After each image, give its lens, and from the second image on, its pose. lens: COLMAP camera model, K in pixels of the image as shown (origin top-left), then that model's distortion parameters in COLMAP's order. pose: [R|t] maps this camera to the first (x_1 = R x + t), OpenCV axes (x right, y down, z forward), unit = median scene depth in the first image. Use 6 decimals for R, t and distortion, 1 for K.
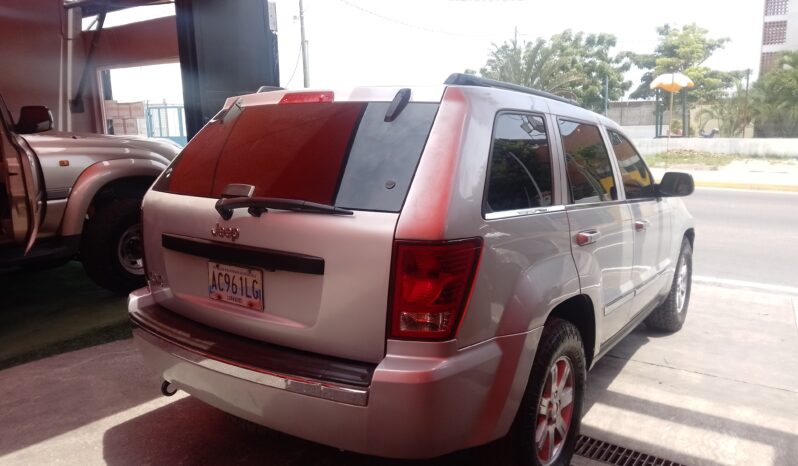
lens RADIAL K [[621.6, 0, 399.0], [0, 621.6, 233.0], [0, 0, 1]] dist [0.007548, 0.000501]
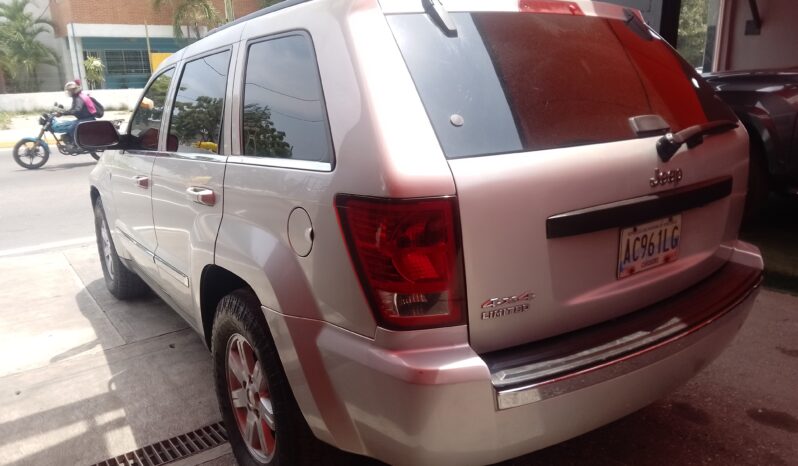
lens RADIAL K [[621.6, 0, 399.0], [0, 621.6, 233.0], [0, 0, 1]] dist [0.007548, 0.000501]
pose [[0.309956, -0.241118, 0.919668, -0.225253], [0.184309, 0.964196, 0.190675, -0.029138], [-0.932715, 0.110402, 0.343299, 0.212379]]
